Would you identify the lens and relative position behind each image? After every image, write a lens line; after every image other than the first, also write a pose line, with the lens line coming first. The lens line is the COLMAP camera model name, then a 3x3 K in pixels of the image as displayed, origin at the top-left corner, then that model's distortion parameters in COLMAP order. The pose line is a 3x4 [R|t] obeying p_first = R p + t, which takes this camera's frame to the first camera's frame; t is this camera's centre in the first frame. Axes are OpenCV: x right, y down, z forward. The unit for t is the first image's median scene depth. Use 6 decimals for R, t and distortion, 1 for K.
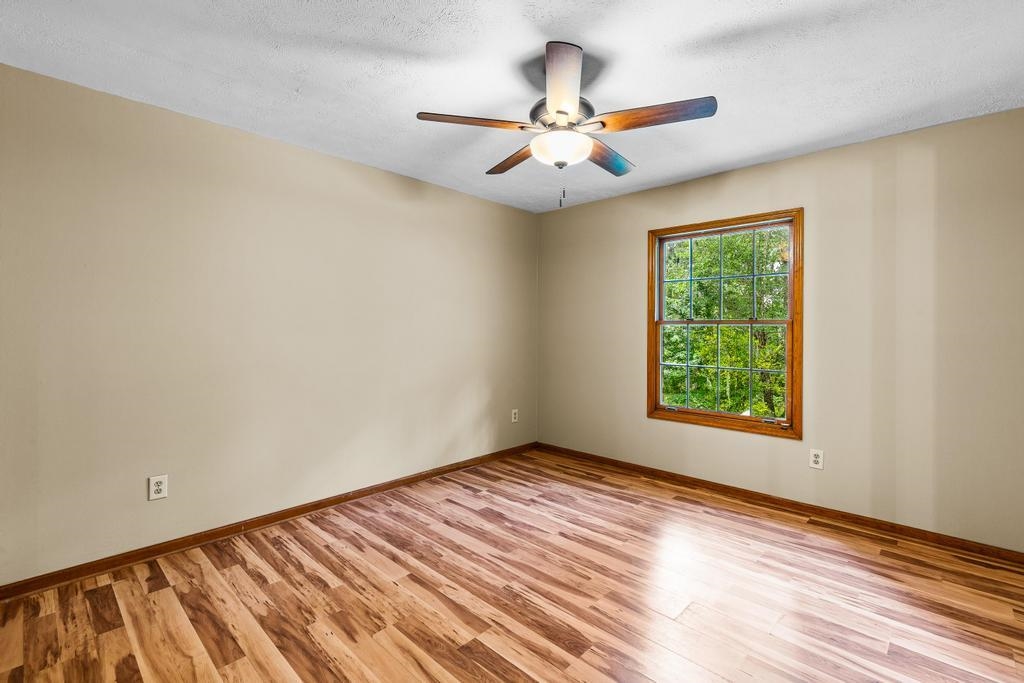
lens RADIAL K [[482.0, 0, 513.3], [0, 482.0, 324.2], [0, 0, 1]] dist [0.005117, -0.000396]
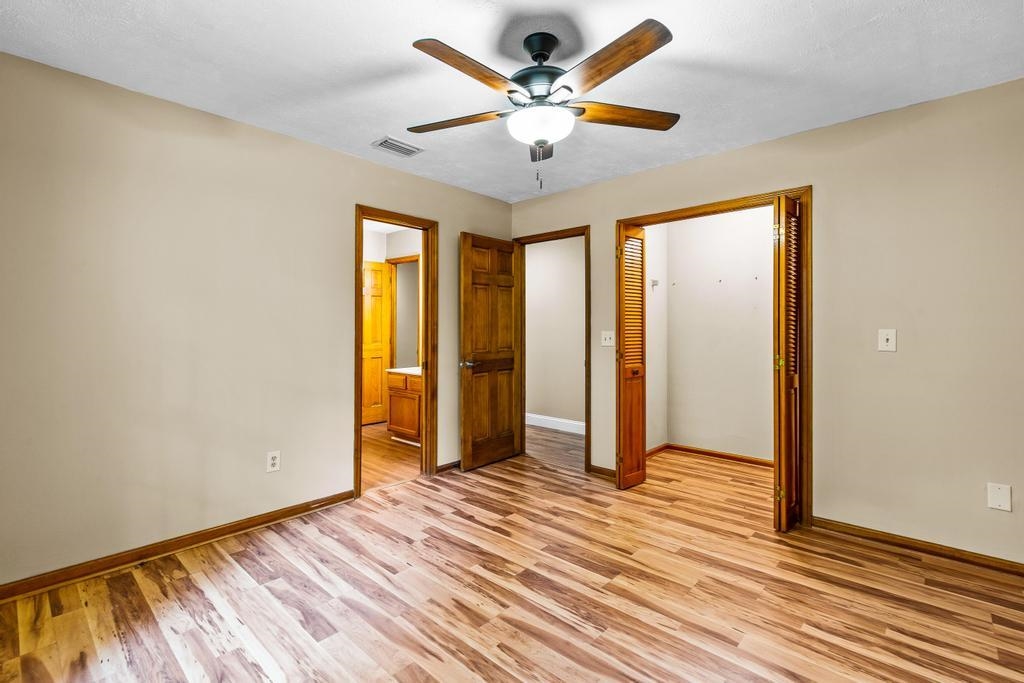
lens RADIAL K [[482.0, 0, 513.3], [0, 482.0, 324.2], [0, 0, 1]] dist [0.005117, -0.000396]
pose [[-0.999785, -0.006934, -0.019541, 0.168874], [-0.006607, 0.999838, -0.016752, 0.035156], [0.019654, -0.016619, -0.999669, 1.939594]]
